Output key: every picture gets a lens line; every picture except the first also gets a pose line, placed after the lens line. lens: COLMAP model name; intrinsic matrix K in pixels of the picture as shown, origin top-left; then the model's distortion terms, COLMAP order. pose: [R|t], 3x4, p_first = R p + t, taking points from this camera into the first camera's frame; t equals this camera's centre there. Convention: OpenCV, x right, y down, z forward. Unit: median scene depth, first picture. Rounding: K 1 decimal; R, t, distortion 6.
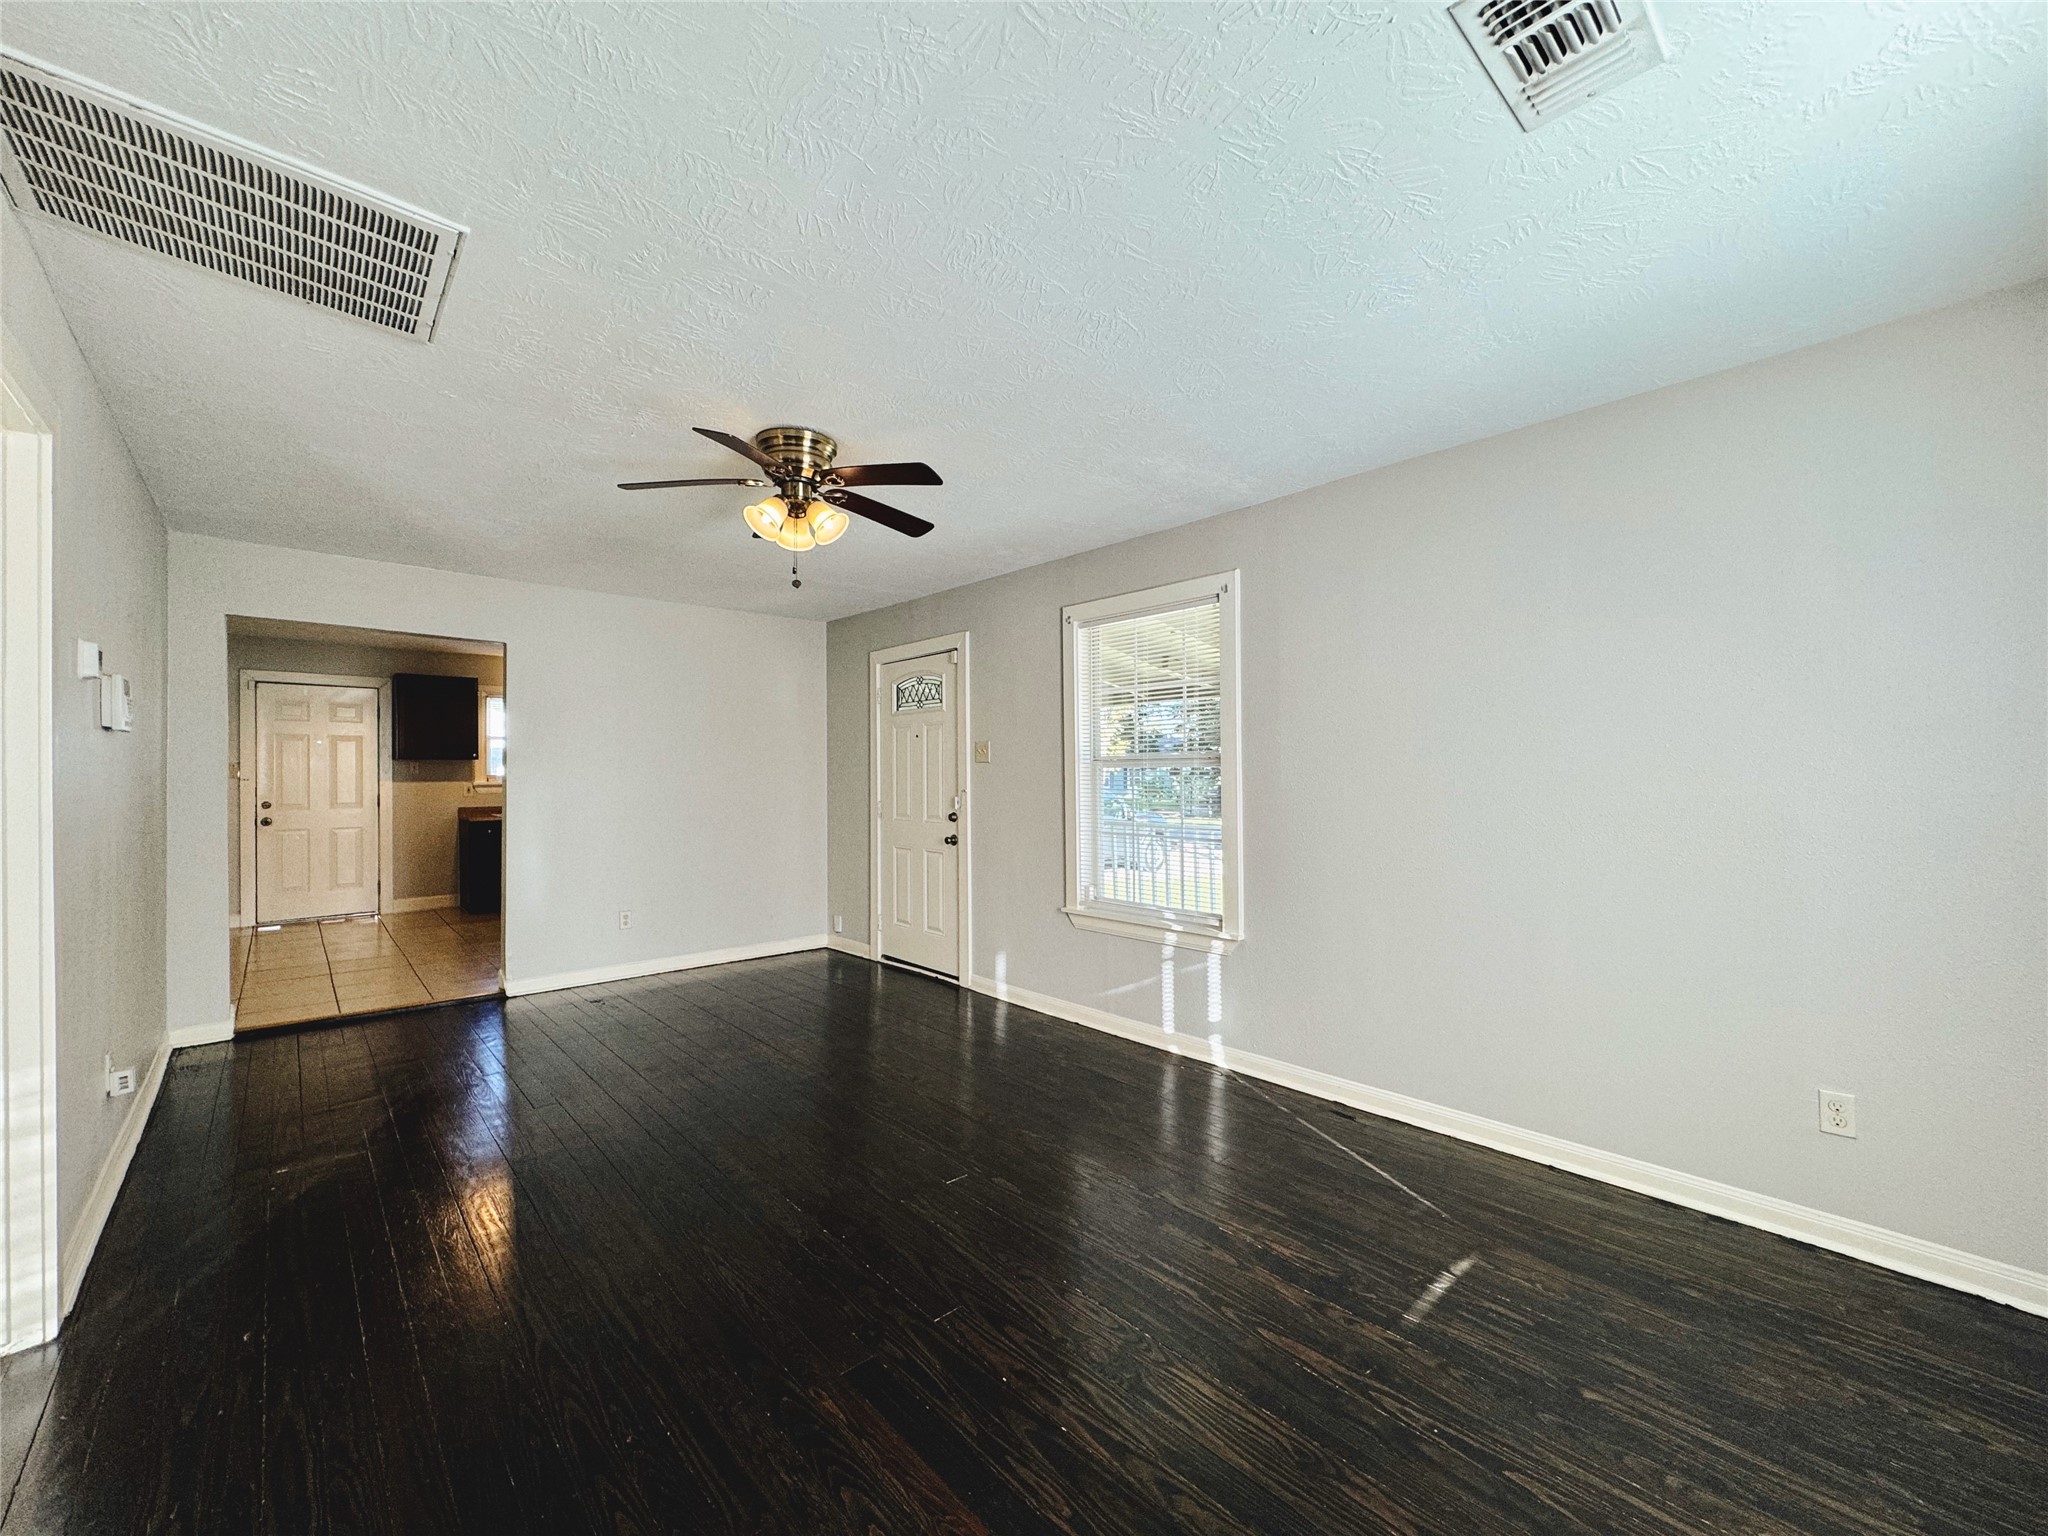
lens RADIAL K [[824.4, 0, 1025.1], [0, 824.4, 763.1], [0, 0, 1]] dist [-0.000740, 0.000645]
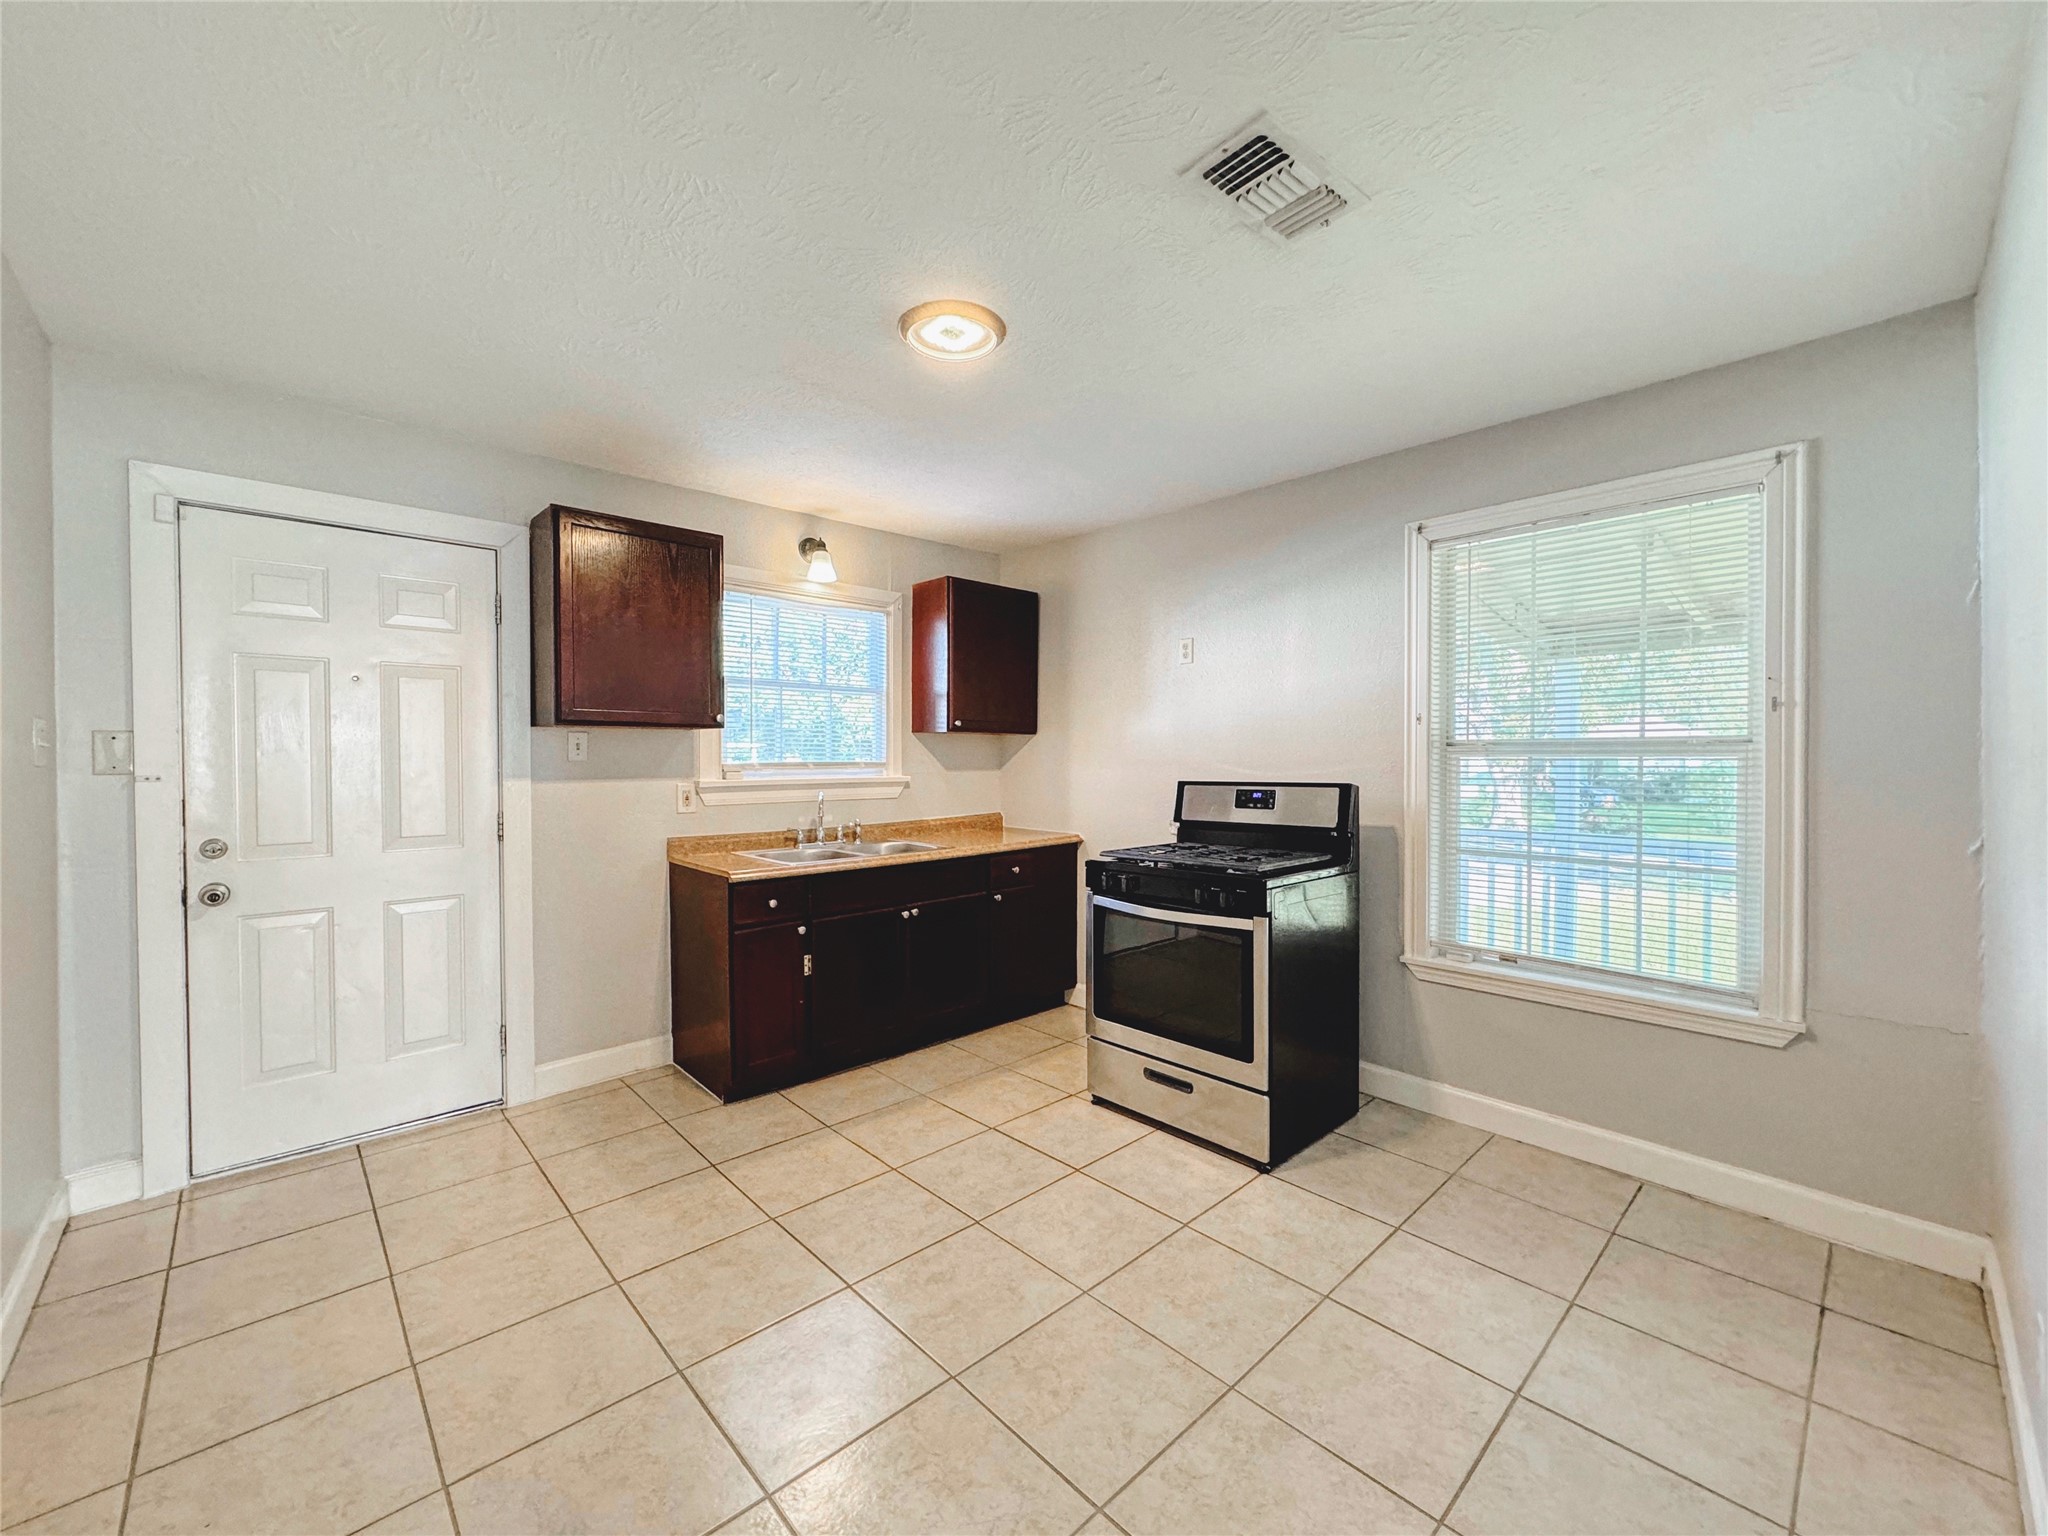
lens RADIAL K [[824.4, 0, 1023.6], [0, 824.4, 768.0], [0, 0, 1]] dist [-0.000740, 0.000645]
pose [[0.999603, -0.002169, 0.028096, -0.546517], [0.001697, 0.999857, 0.016807, 0.010175], [-0.028128, -0.016752, 0.999464, 0.597607]]
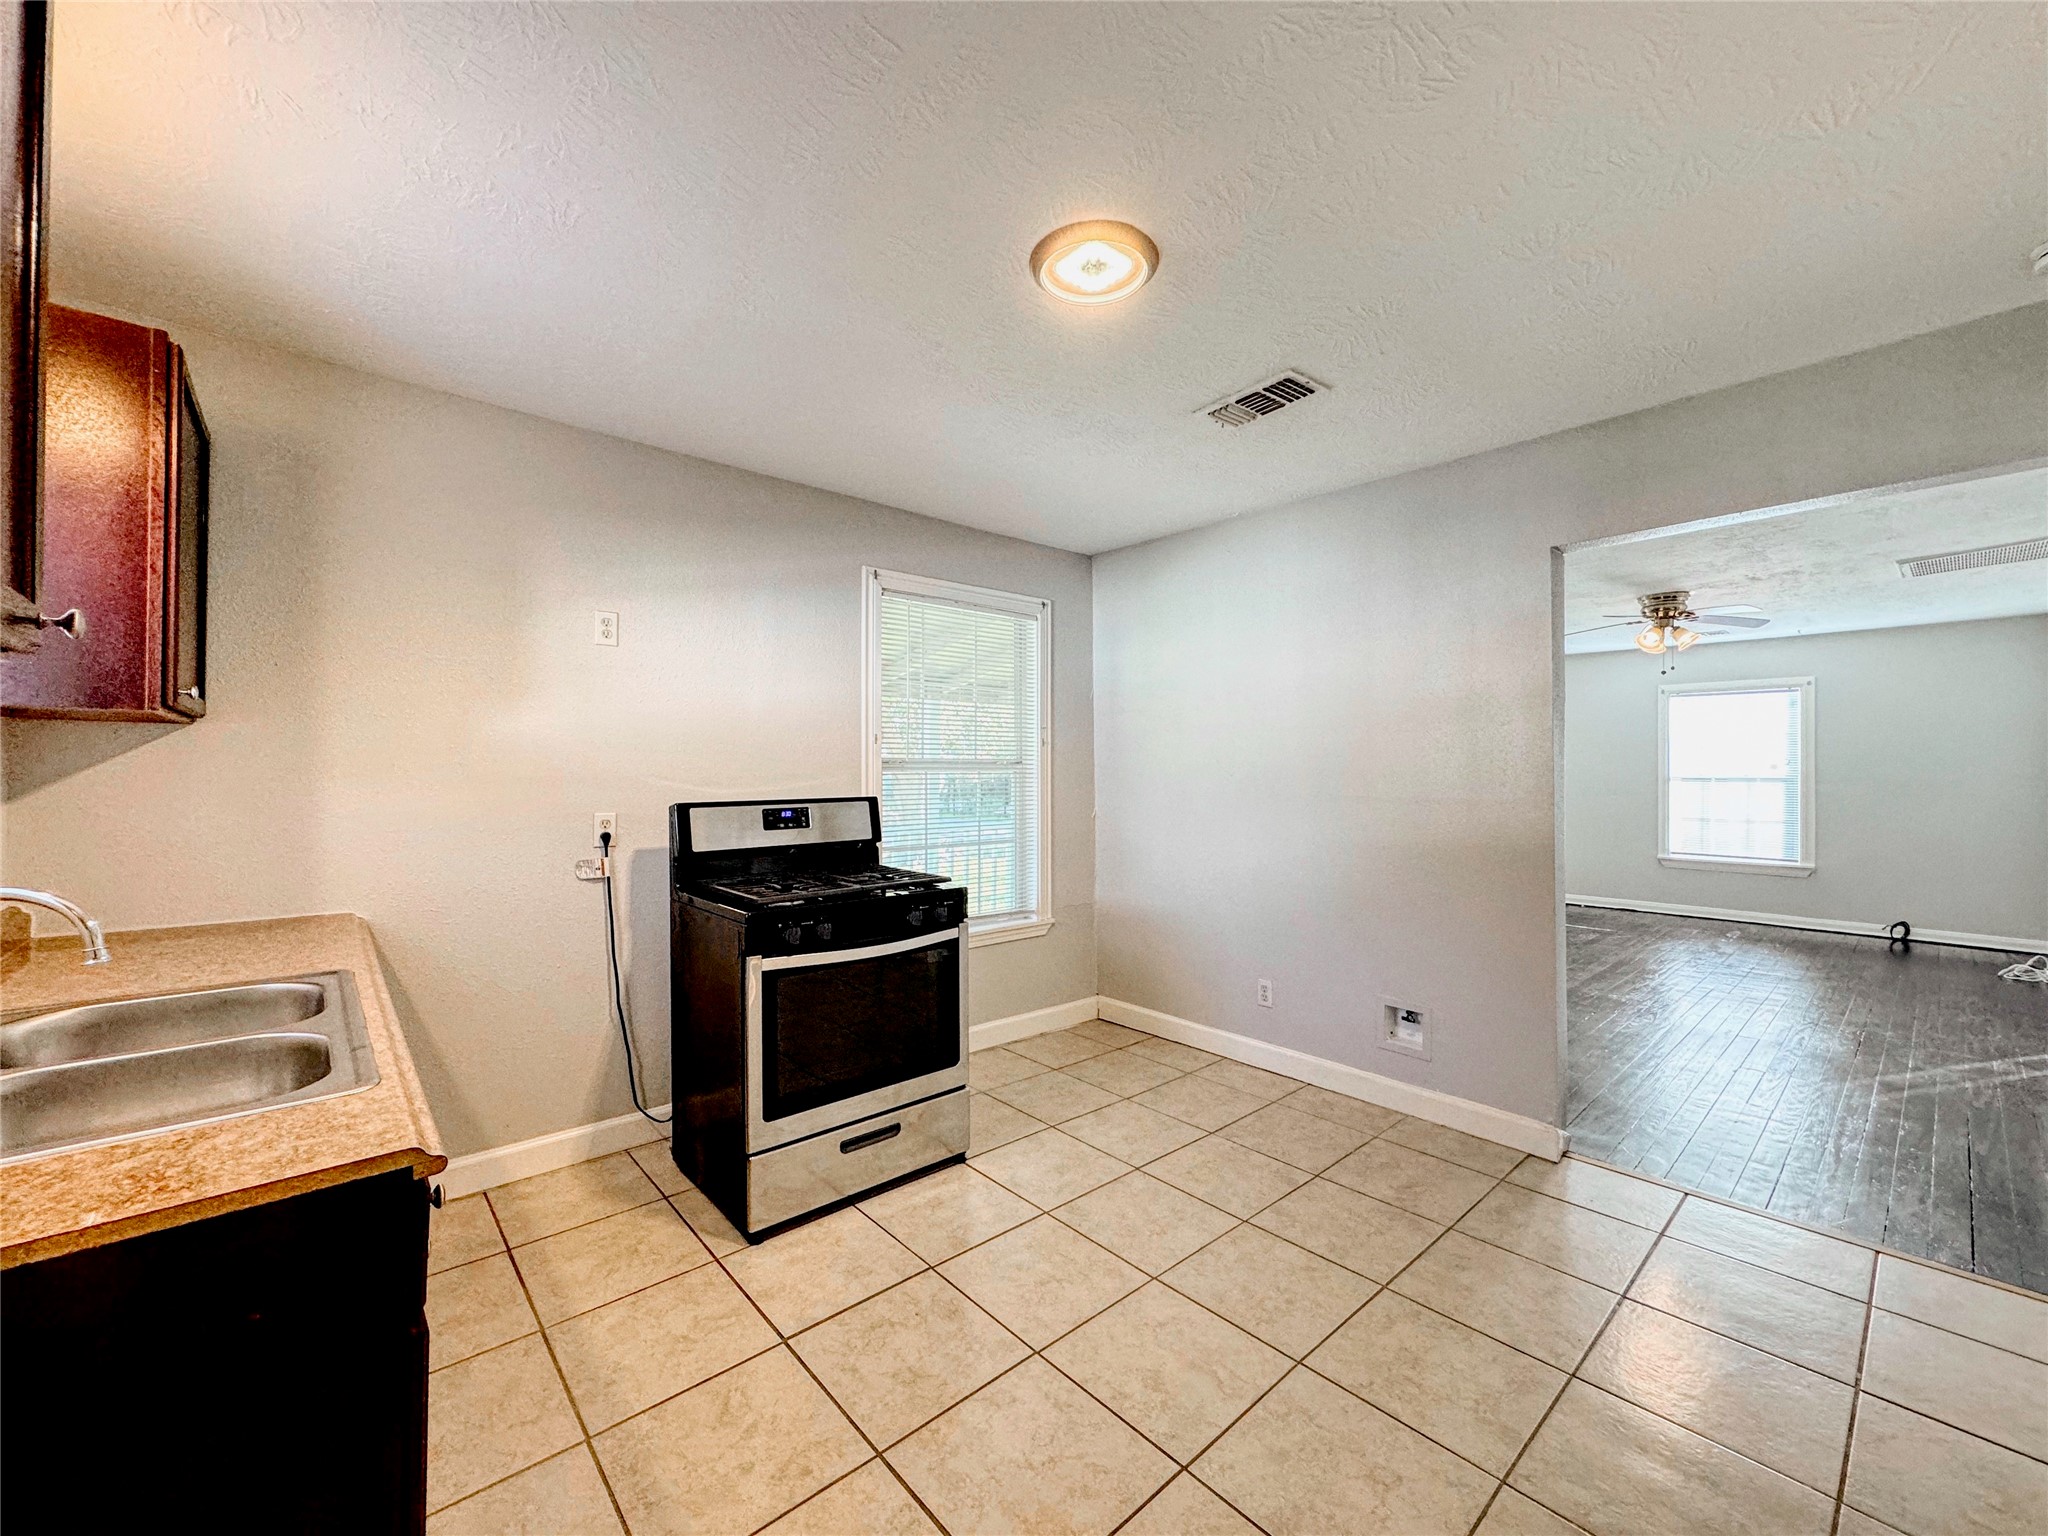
lens RADIAL K [[824.4, 0, 1027.4], [0, 824.4, 769.2], [0, 0, 1]] dist [-0.000740, 0.000645]
pose [[-0.005577, -0.000993, 0.999984, -0.807472], [-0.005207, 0.999986, 0.000964, 0.009474], [-0.999971, -0.005202, -0.005582, 0.913497]]
